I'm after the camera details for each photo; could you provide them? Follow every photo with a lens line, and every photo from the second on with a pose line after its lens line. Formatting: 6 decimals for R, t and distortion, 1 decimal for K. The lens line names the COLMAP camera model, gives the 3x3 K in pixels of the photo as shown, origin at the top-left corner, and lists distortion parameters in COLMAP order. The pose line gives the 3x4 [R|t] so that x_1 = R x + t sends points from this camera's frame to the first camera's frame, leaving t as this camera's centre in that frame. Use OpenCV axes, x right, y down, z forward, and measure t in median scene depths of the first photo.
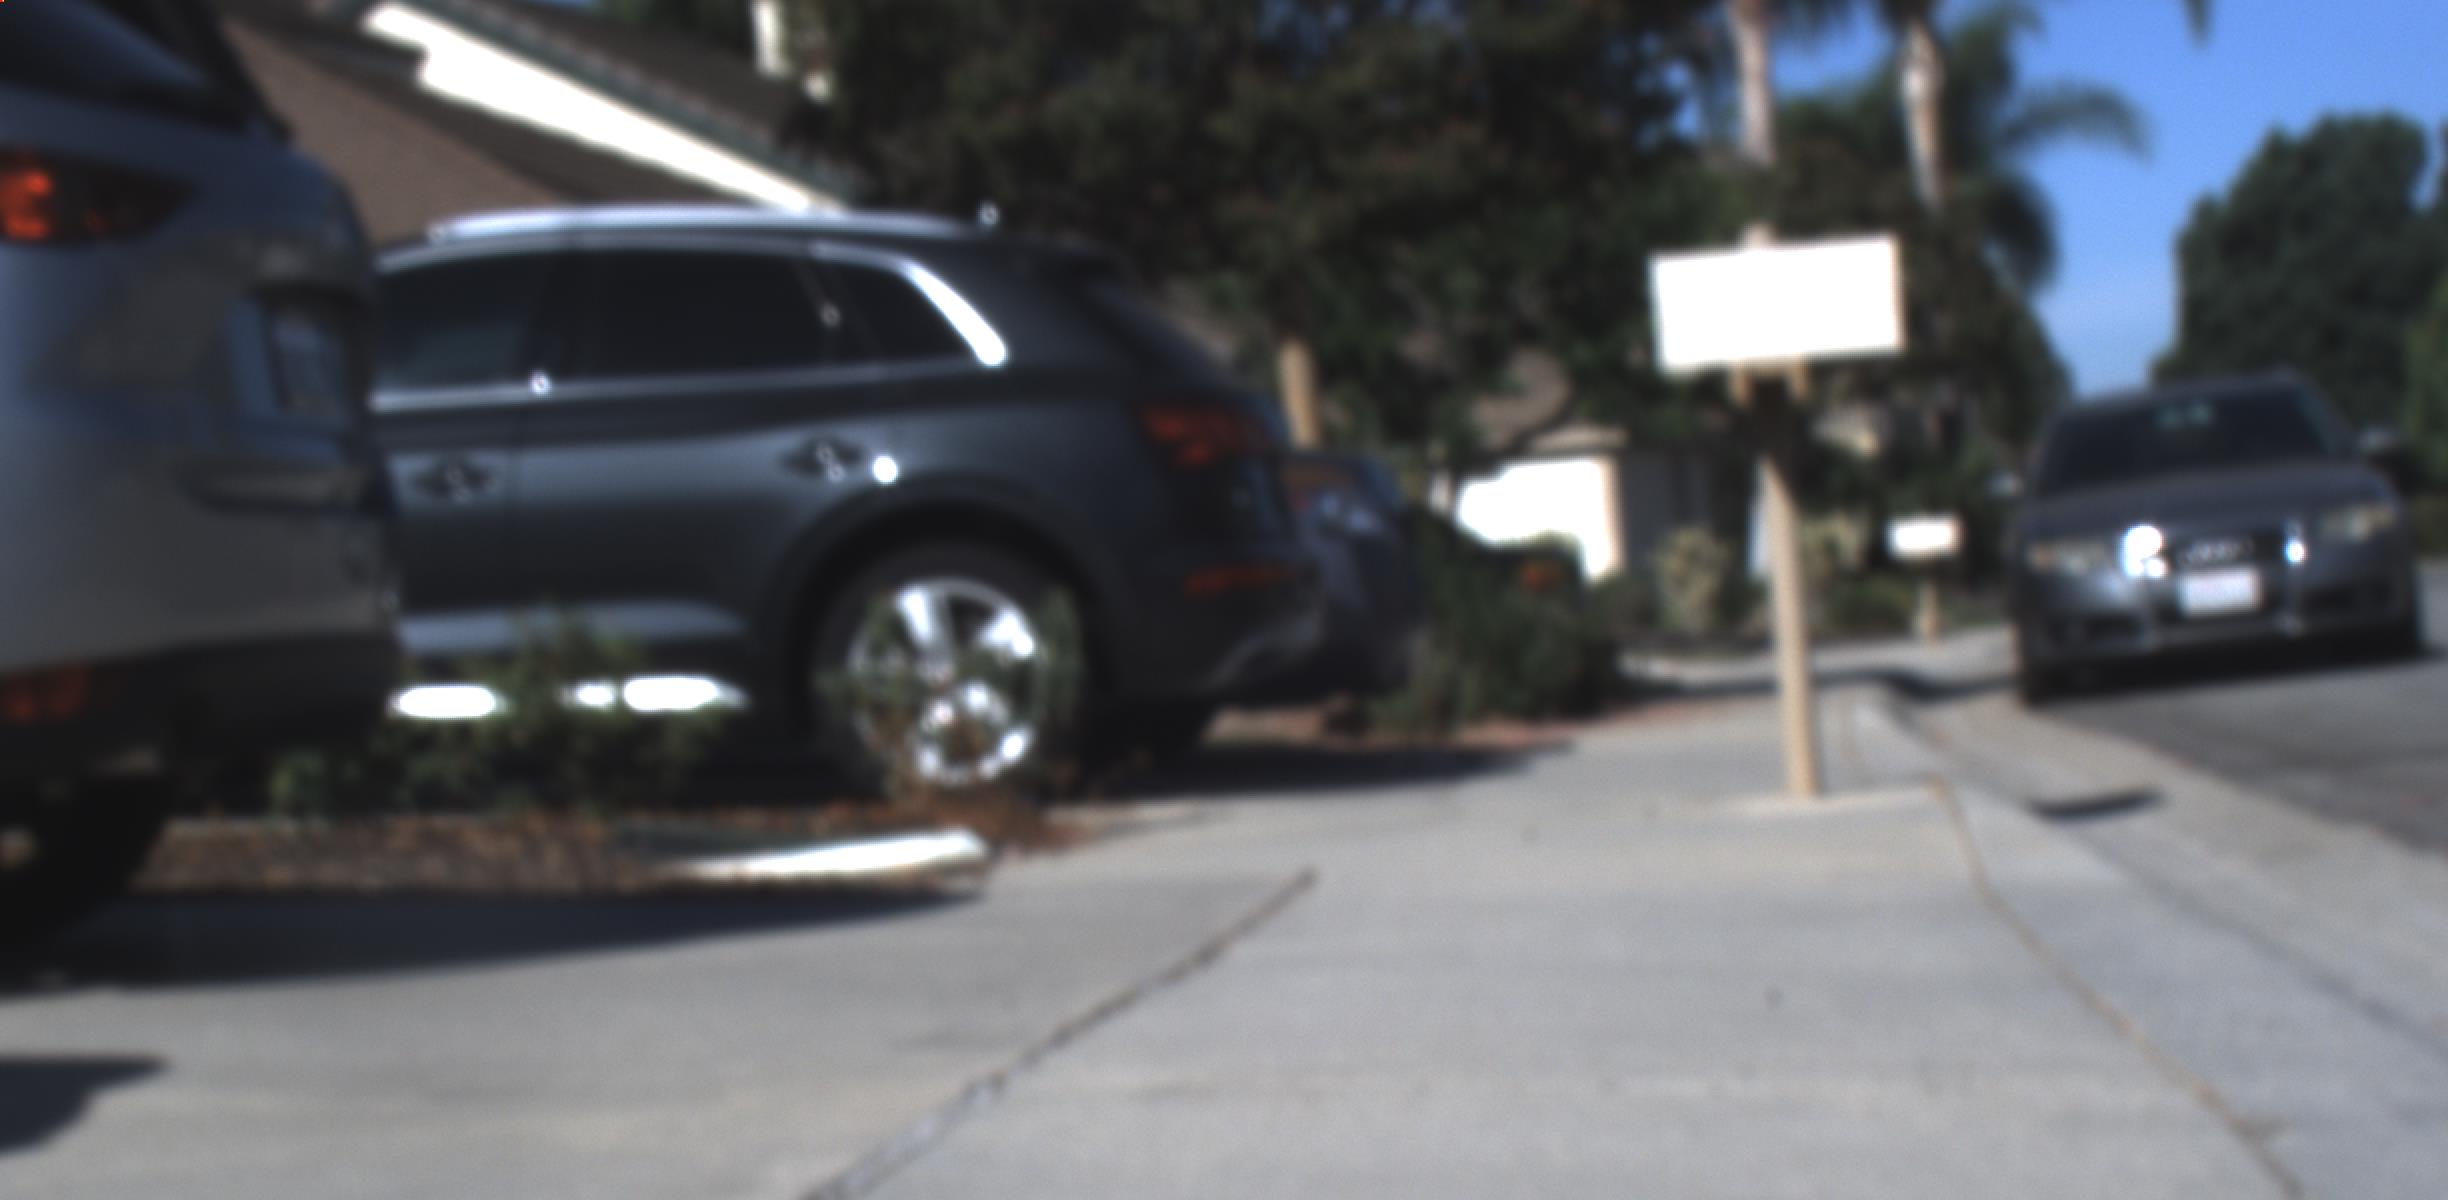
lens RADIAL K [[4927.5, 0, 1227.6], [0, 4927.5, 1014.7], [0, 0, 1]] dist [-0.187880, 0.818448]
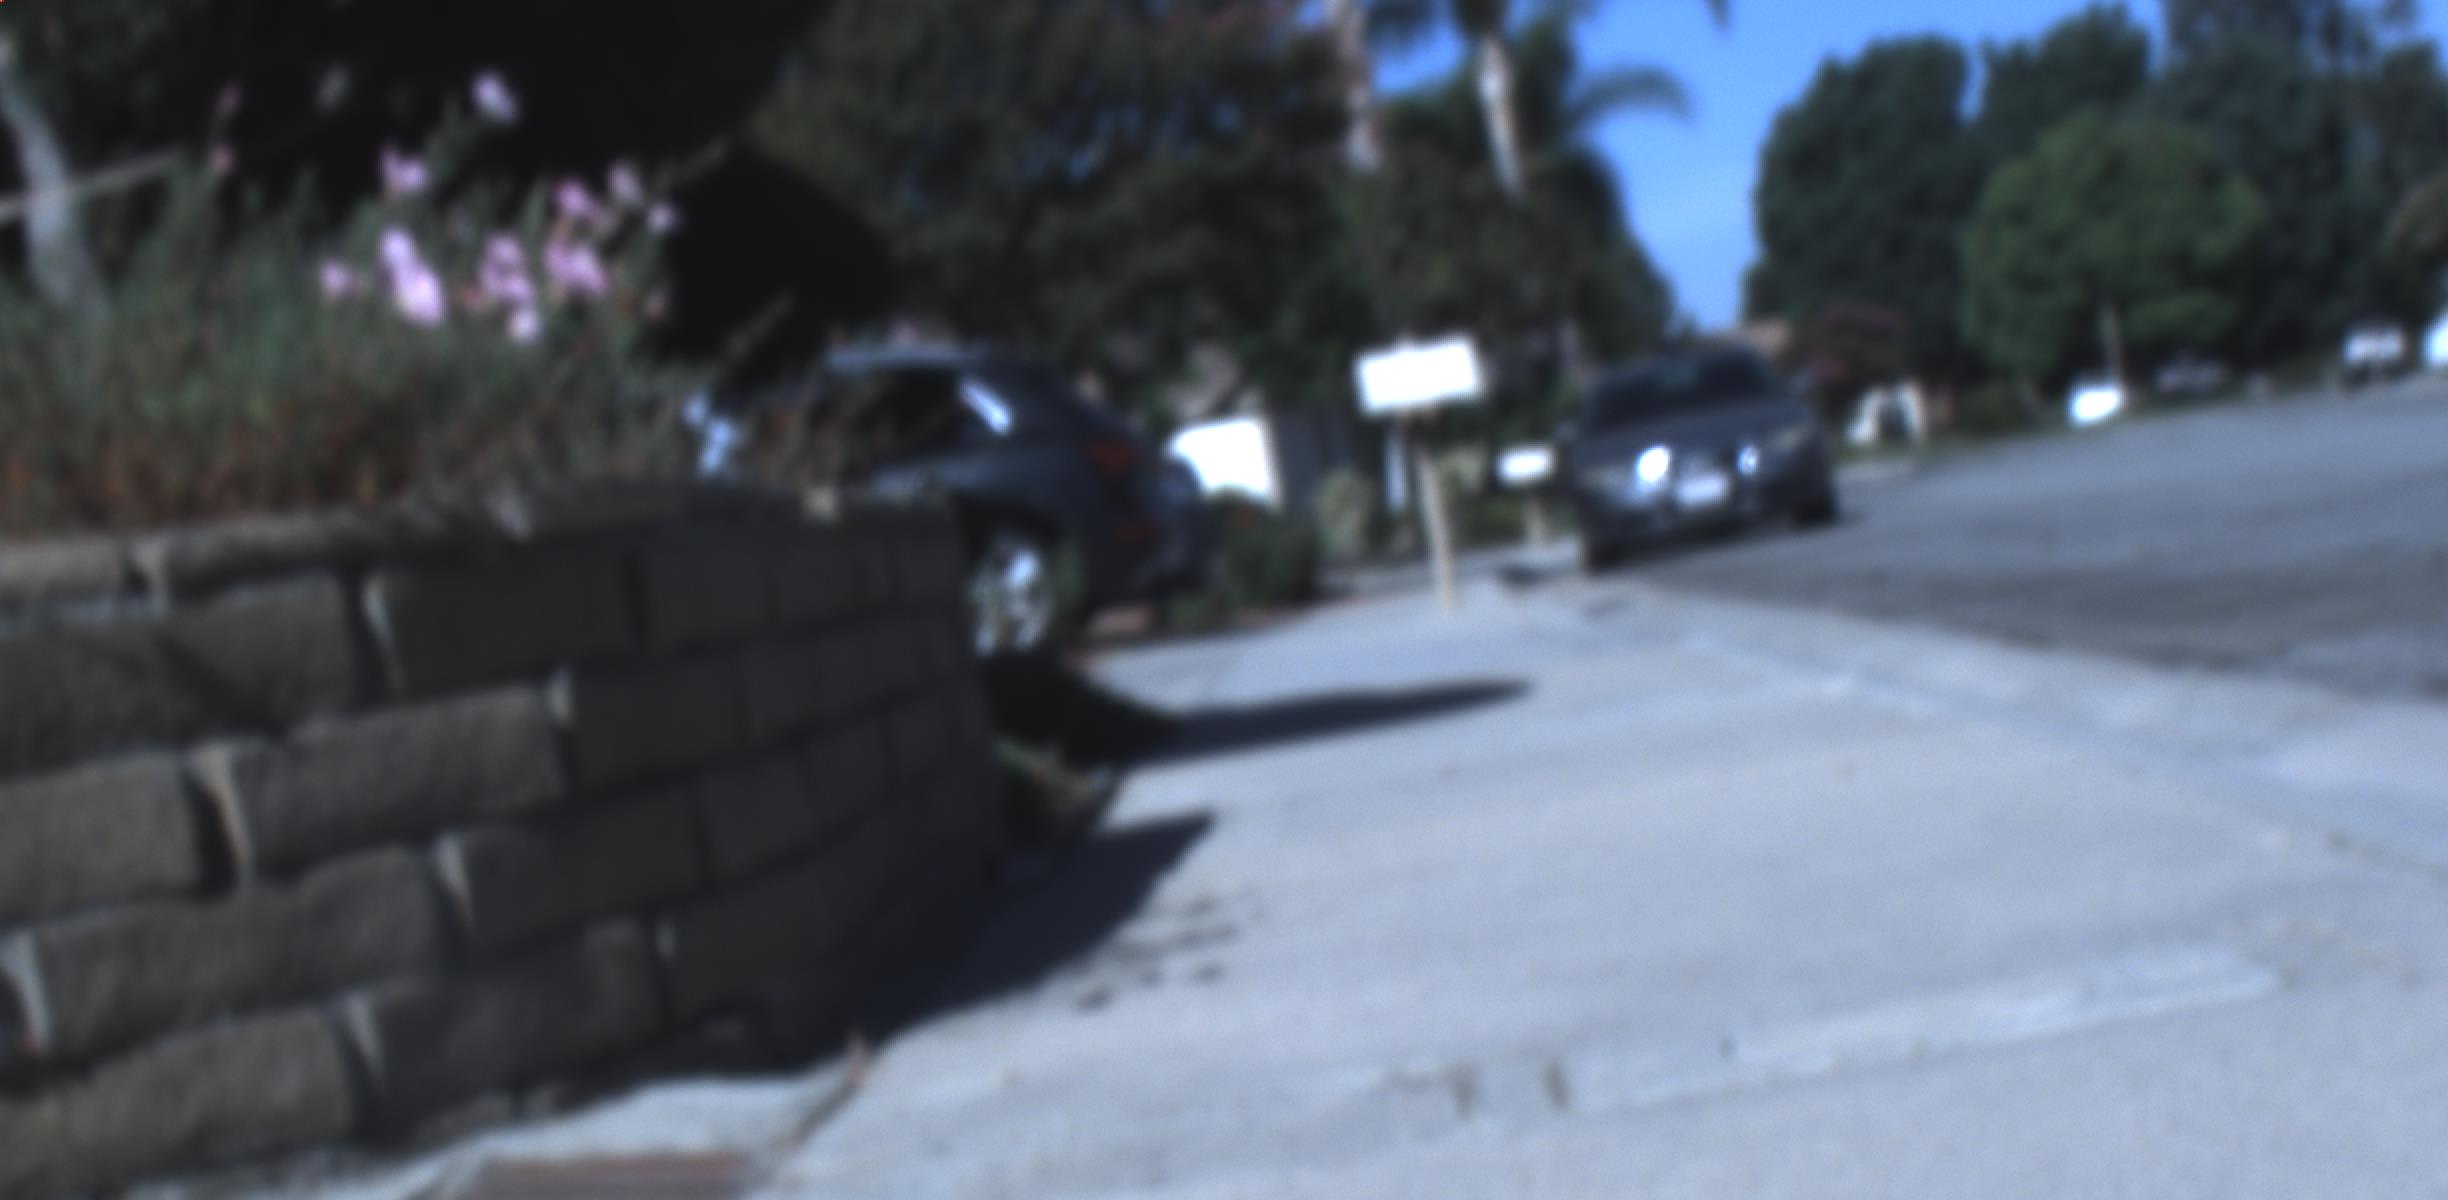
lens RADIAL K [[4927.5, 0, 1227.6], [0, 4927.5, 1014.7], [0, 0, 1]] dist [-0.187880, 0.818448]
pose [[0.993699, -0.090590, 0.066005, -0.069178], [0.090065, 0.995876, 0.010887, 0.051077], [-0.066719, -0.004874, 0.997760, -0.571814]]
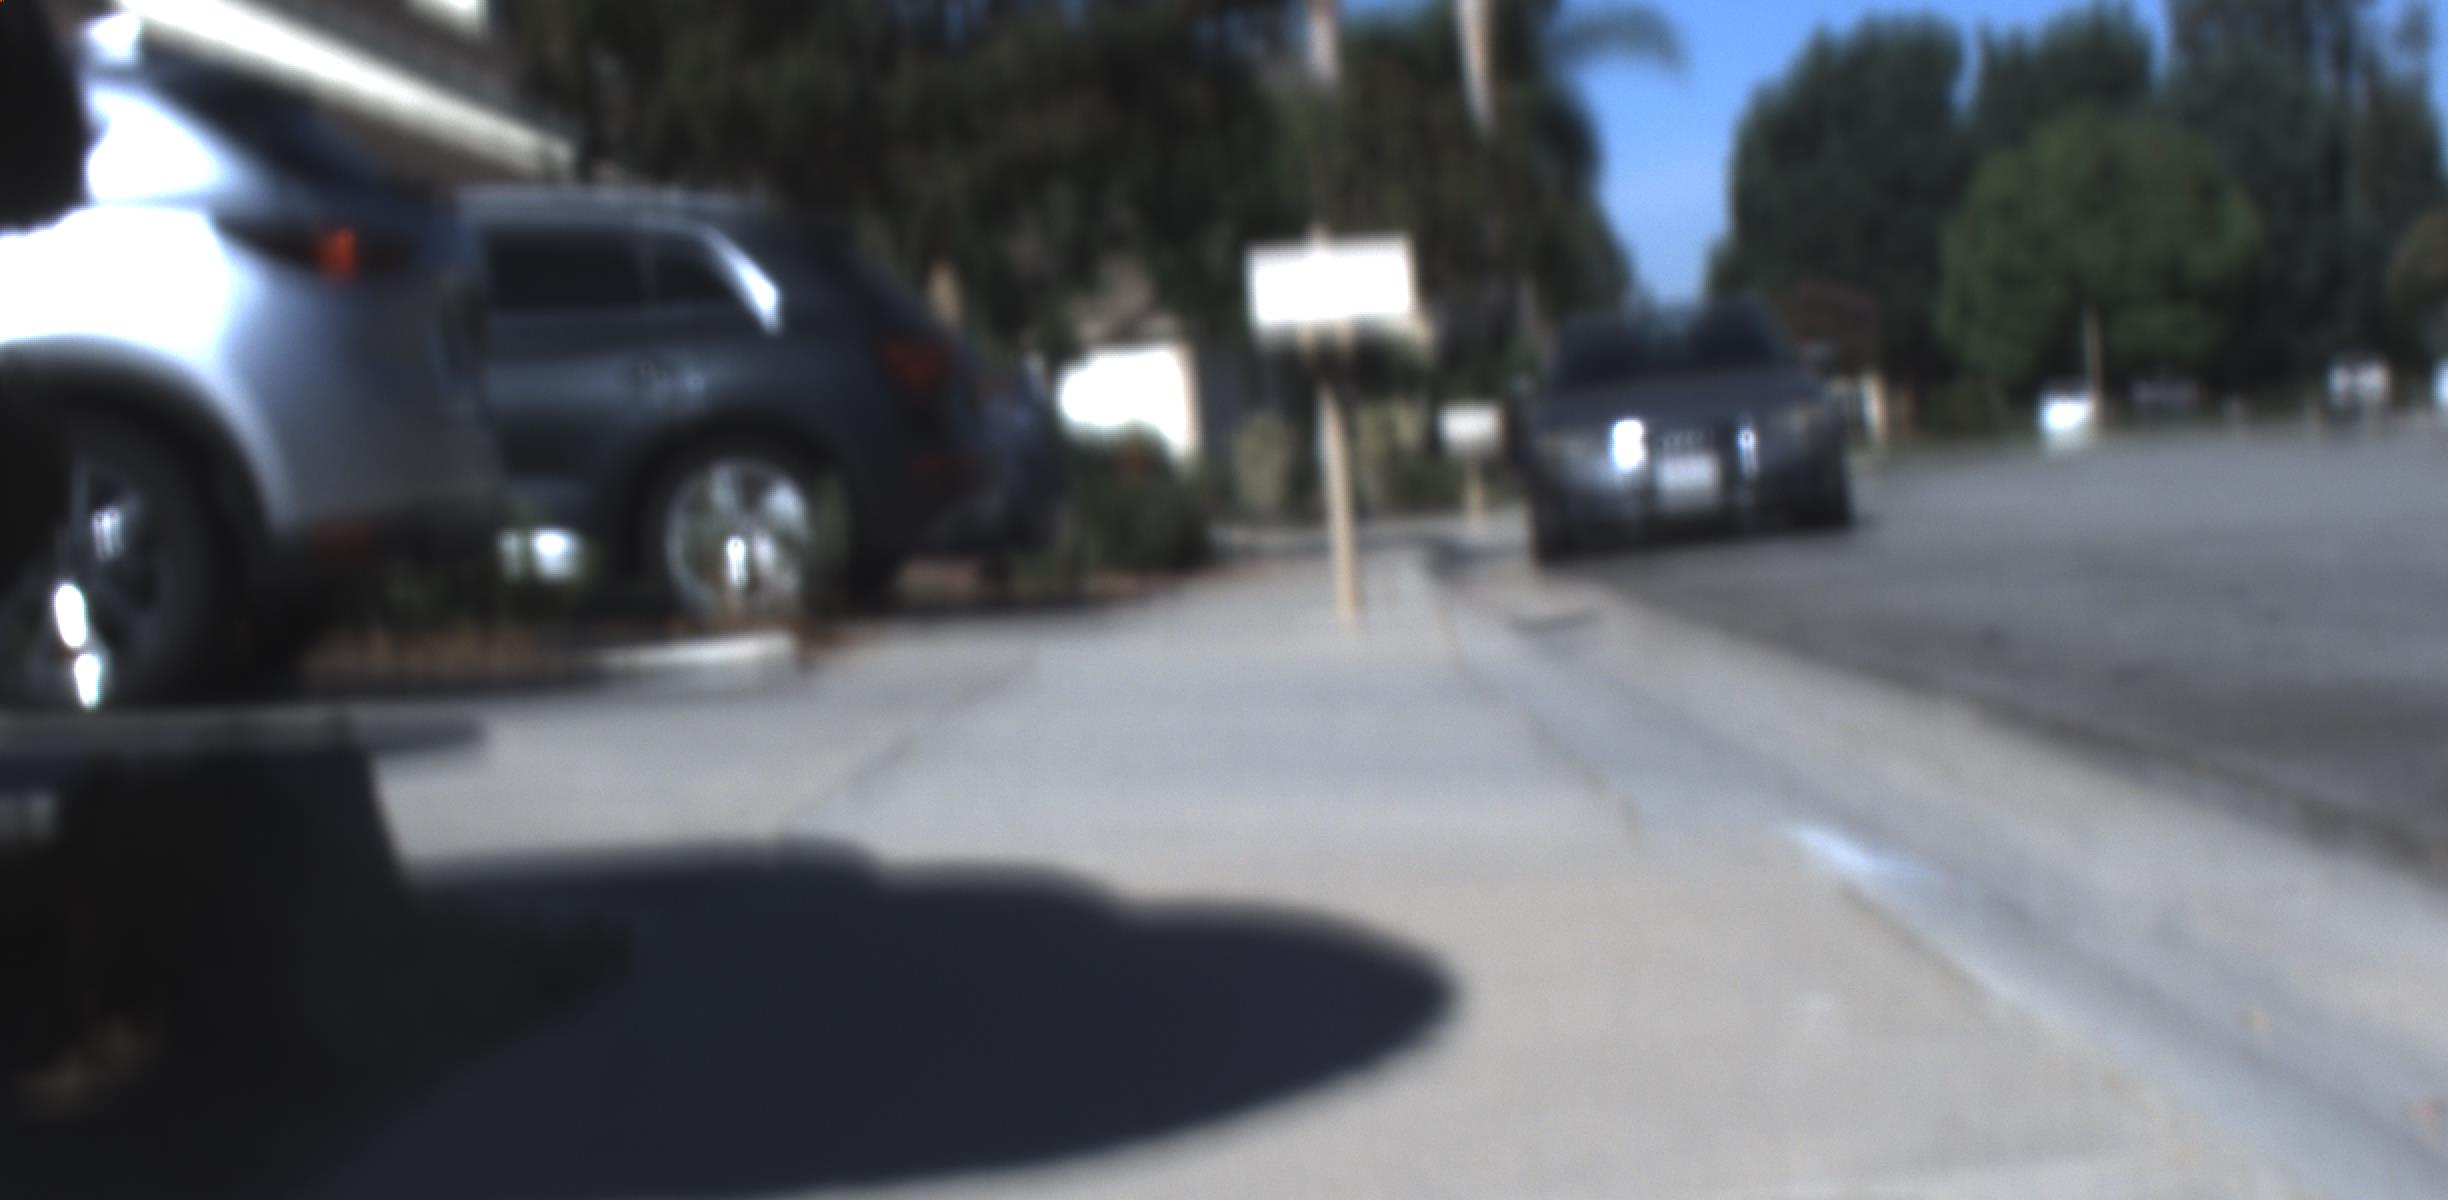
lens RADIAL K [[4927.5, 0, 1227.6], [0, 4927.5, 1014.7], [0, 0, 1]] dist [-0.187880, 0.818448]
pose [[0.996189, -0.003894, 0.087139, -0.026274], [0.001754, 0.999695, 0.024617, 0.020996], [-0.087208, -0.024370, 0.995892, -0.255894]]
